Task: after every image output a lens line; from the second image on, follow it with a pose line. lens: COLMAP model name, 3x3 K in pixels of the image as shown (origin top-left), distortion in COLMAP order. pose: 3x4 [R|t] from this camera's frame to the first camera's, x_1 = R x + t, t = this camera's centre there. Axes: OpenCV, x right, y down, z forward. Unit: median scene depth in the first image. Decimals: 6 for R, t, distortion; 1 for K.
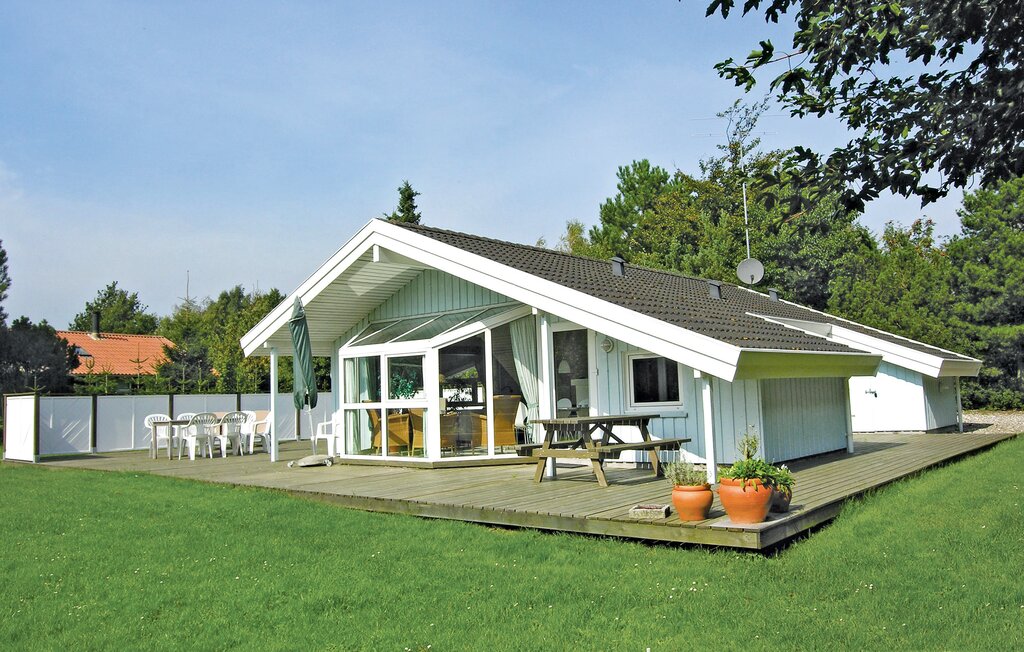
lens RADIAL K [[730.9, 0, 524.0], [0, 730.9, 326.2], [0, 0, 1]] dist [-0.048242, 0.001417]
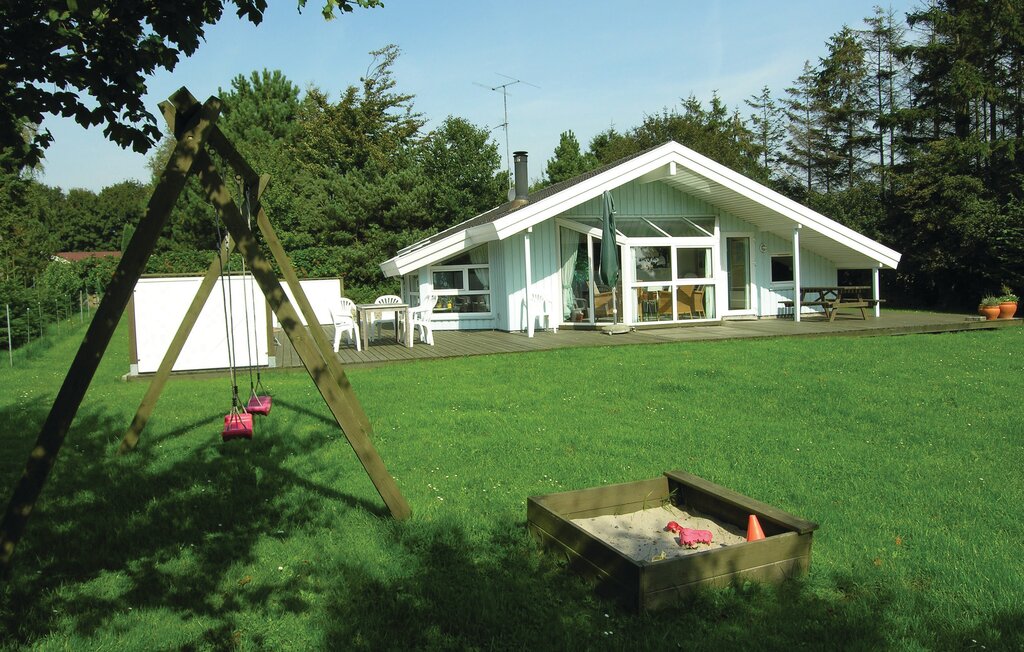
lens RADIAL K [[730.9, 0, 524.0], [0, 730.9, 326.2], [0, 0, 1]] dist [-0.048242, 0.001417]
pose [[0.477750, -0.046435, 0.877268, -1.510750], [-0.039500, 0.996457, 0.074255, 0.097768], [-0.877607, -0.070127, 0.474223, 0.597067]]
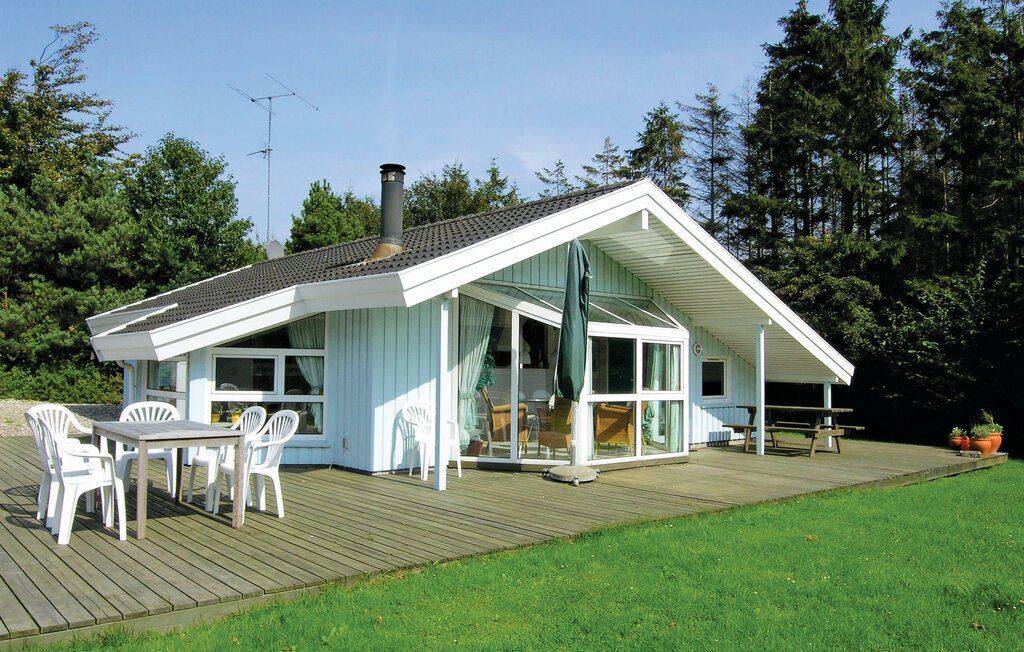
lens RADIAL K [[799.3, 0, 512.0], [0, 799.3, 326.0], [0, 0, 1]] dist [-0.055457, 0.012562]
pose [[0.094220, 0.082560, 0.992122, -1.142318], [-0.087139, 0.993415, -0.074392, 0.107222], [-0.991730, -0.079443, 0.100794, 1.058180]]
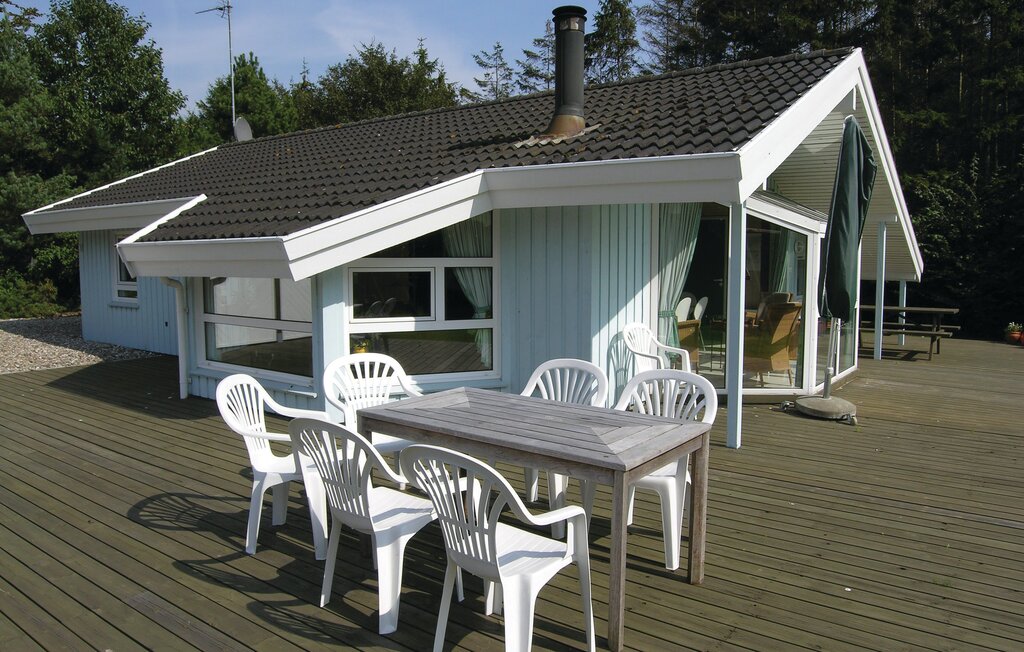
lens RADIAL K [[730.9, 0, 524.0], [0, 730.9, 326.2], [0, 0, 1]] dist [-0.048242, 0.001417]
pose [[-0.123774, -0.068577, 0.989938, -0.881003], [-0.068214, 0.995837, 0.060457, 0.103356], [-0.989963, -0.060045, -0.127937, 1.409633]]
